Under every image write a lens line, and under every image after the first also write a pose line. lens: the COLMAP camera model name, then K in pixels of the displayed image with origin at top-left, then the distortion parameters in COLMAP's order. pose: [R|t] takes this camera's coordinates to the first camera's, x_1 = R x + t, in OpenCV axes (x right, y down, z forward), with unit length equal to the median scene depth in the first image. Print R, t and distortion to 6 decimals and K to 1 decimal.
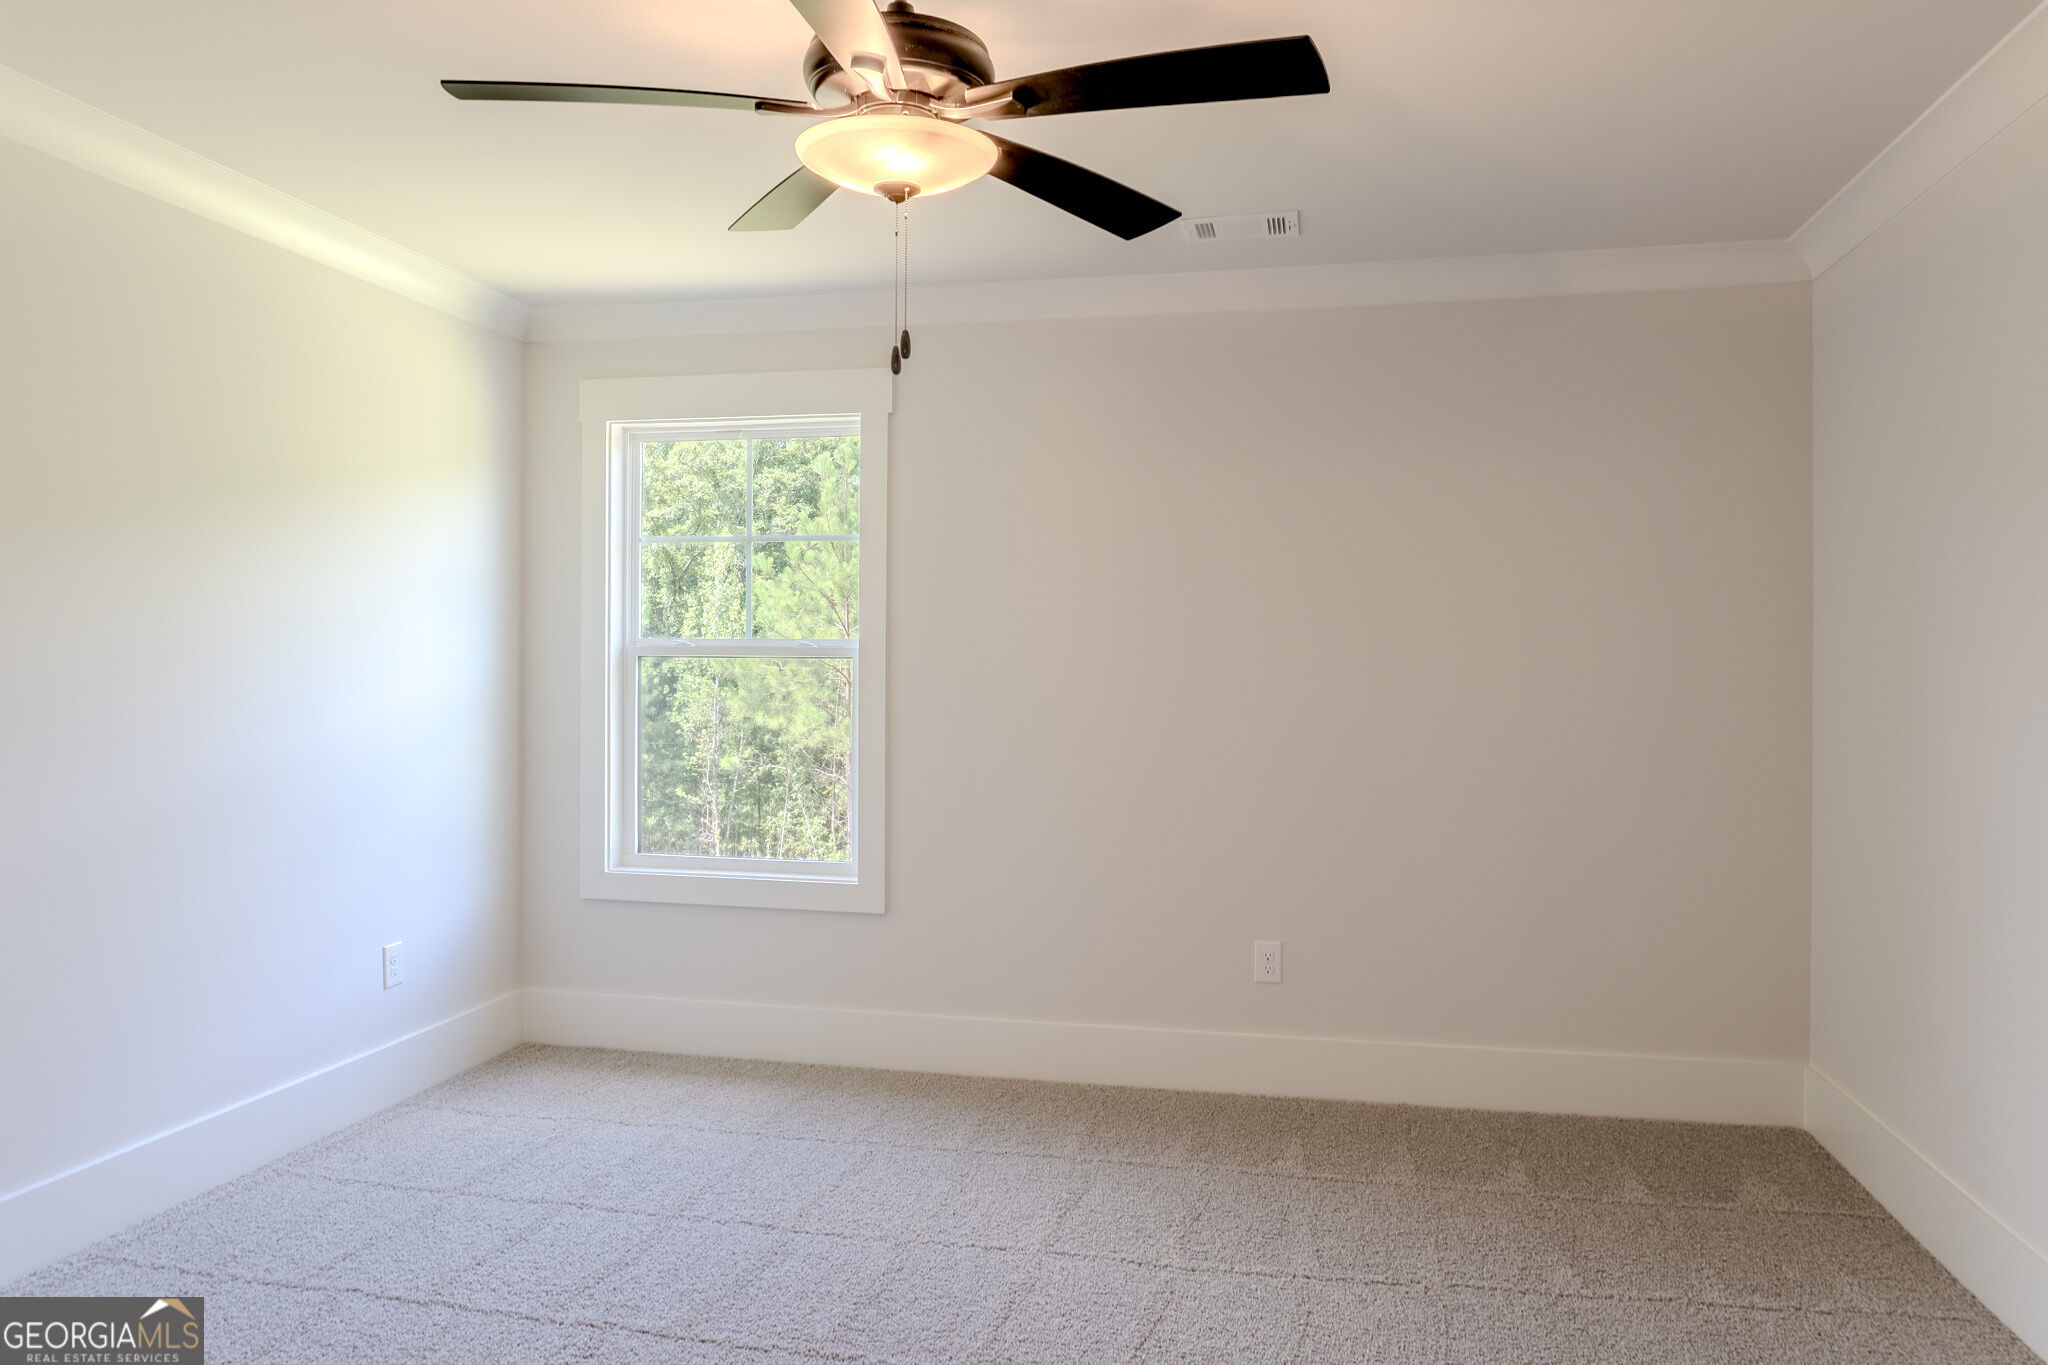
lens RADIAL K [[1443.7, 0, 1024.0], [0, 1443.7, 682.5], [0, 0, 1]] dist [-0.005897, -0.021919]
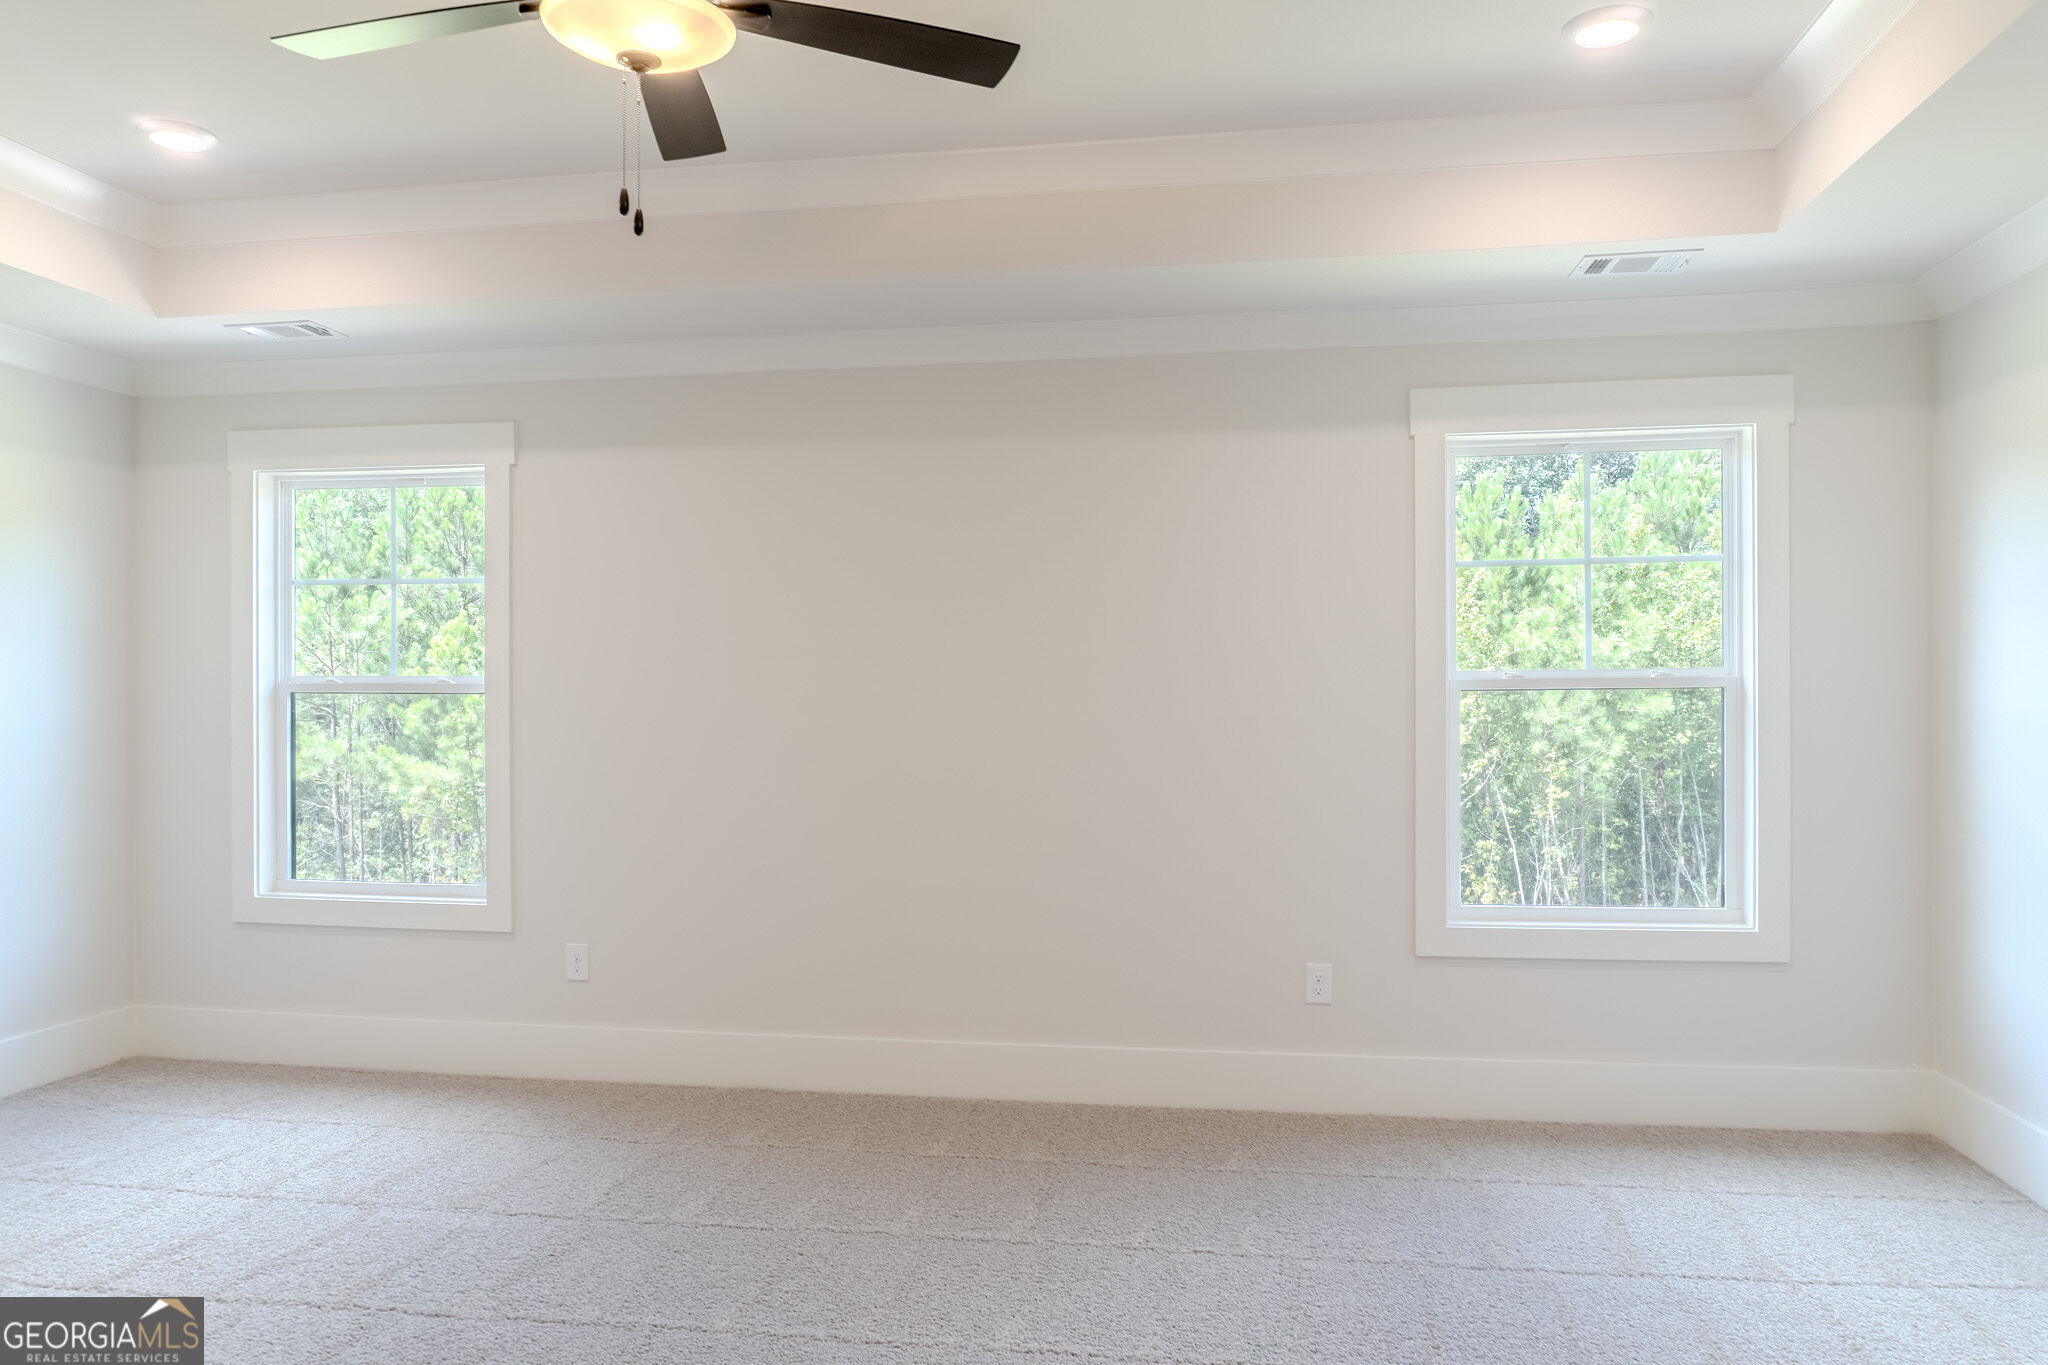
lens RADIAL K [[1411.6, 0, 1016.3], [0, 1411.6, 705.5], [0, 0, 1]] dist [-0.000313, -0.000940]
pose [[0.998851, -0.009015, 0.047078, 0.229906], [0.009121, 0.999956, -0.002022, -0.001810], [-0.047058, 0.002449, 0.998889, -0.063804]]
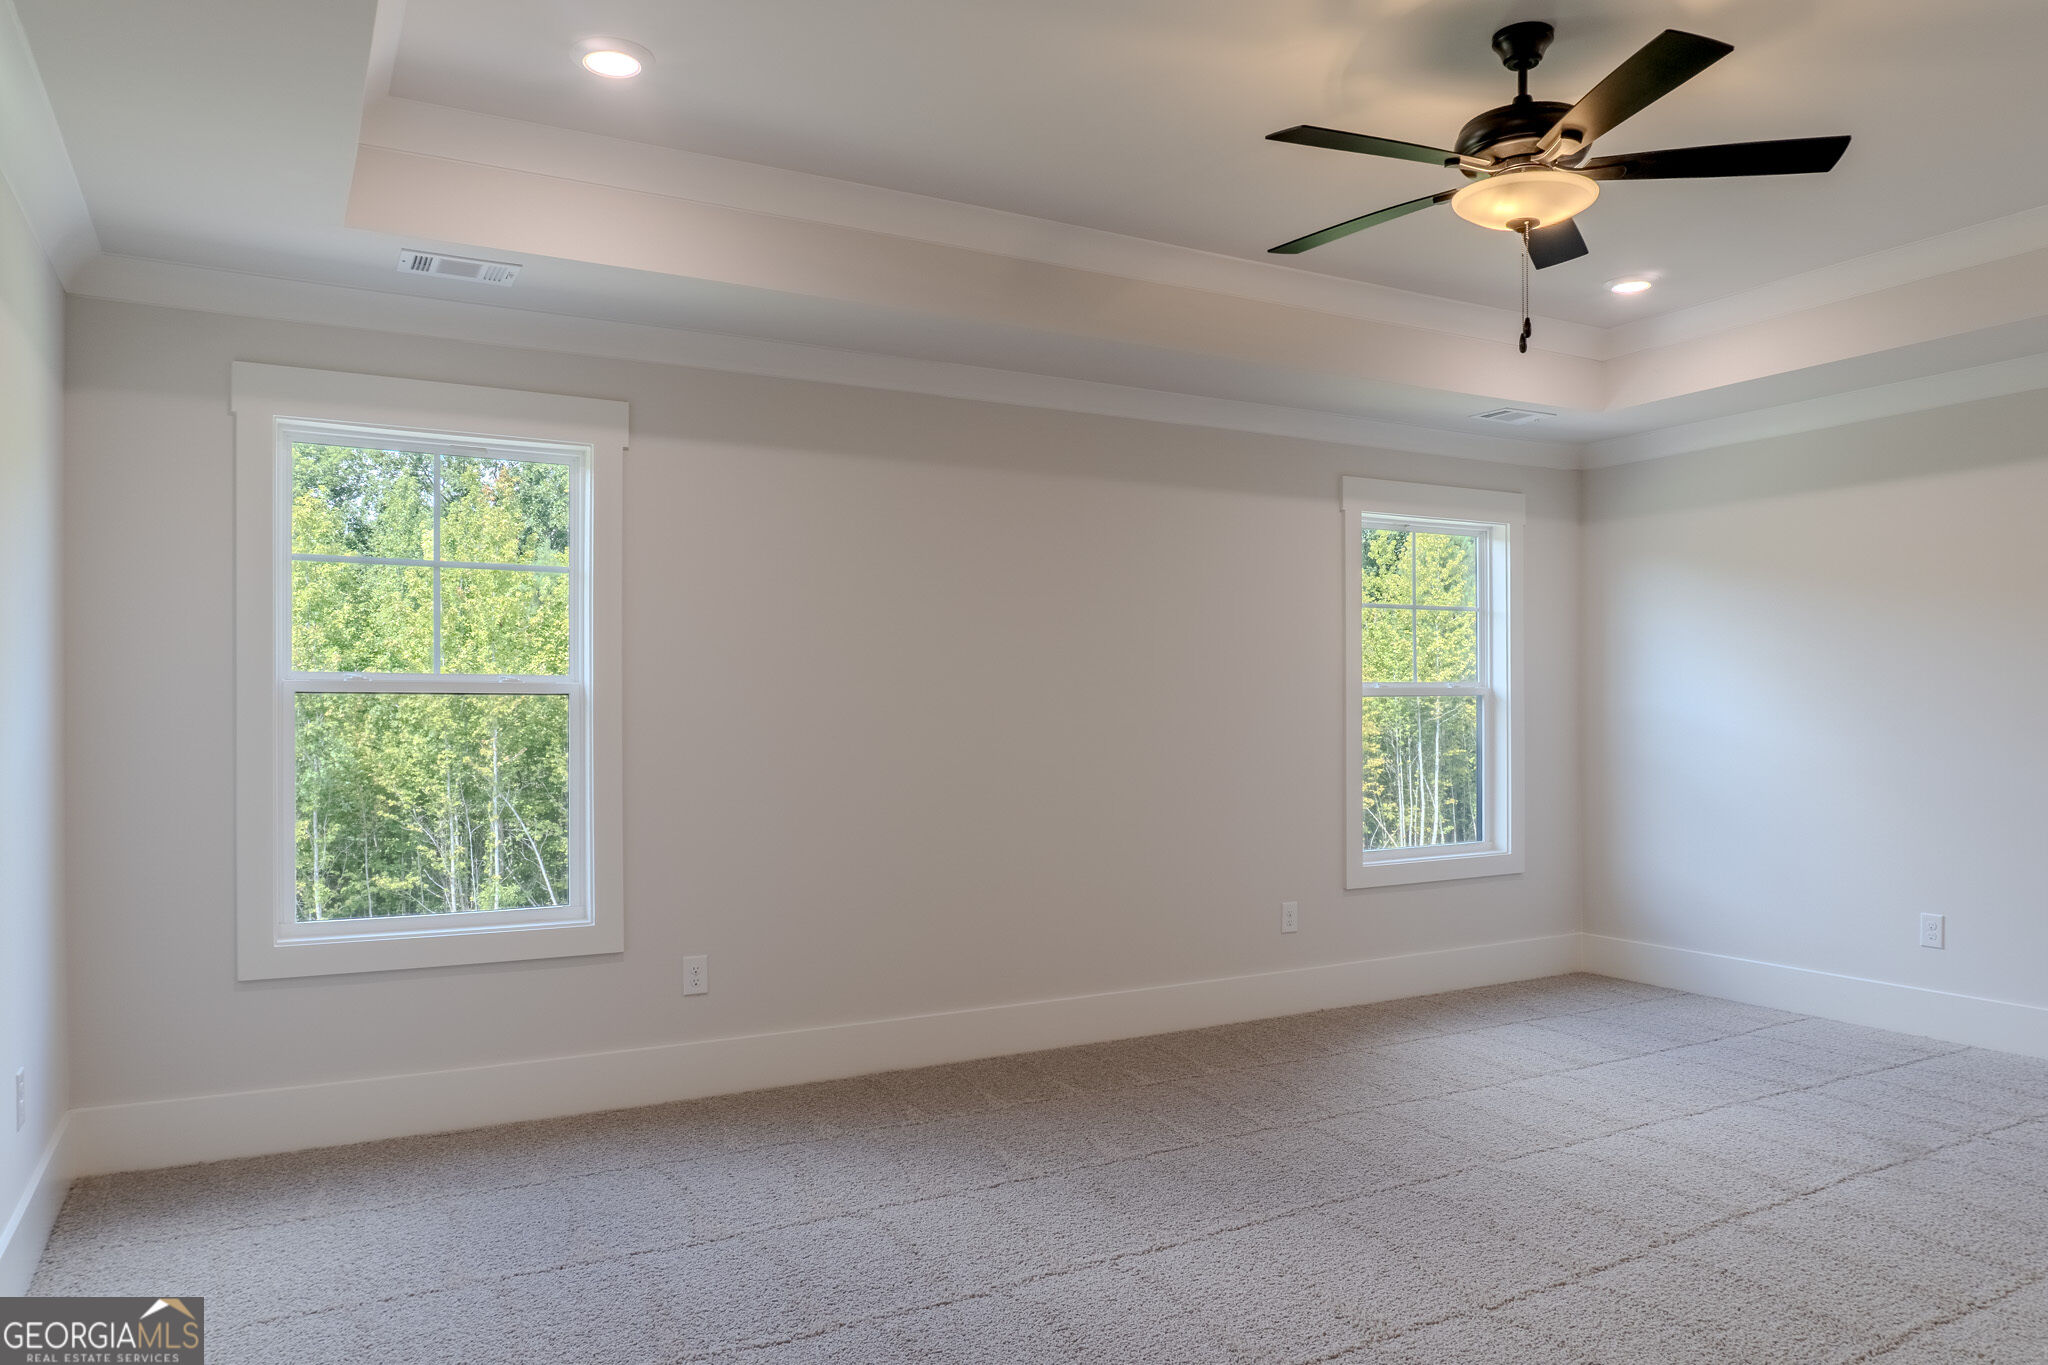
lens RADIAL K [[1370.4, 0, 1020.6], [0, 1370.4, 714.5], [0, 0, 1]] dist [-0.000755, 0.000711]
pose [[0.758152, -0.012152, 0.651965, -0.503804], [0.011613, 0.999919, 0.005134, -0.004306], [-0.651975, 0.003679, 0.758232, 0.106797]]
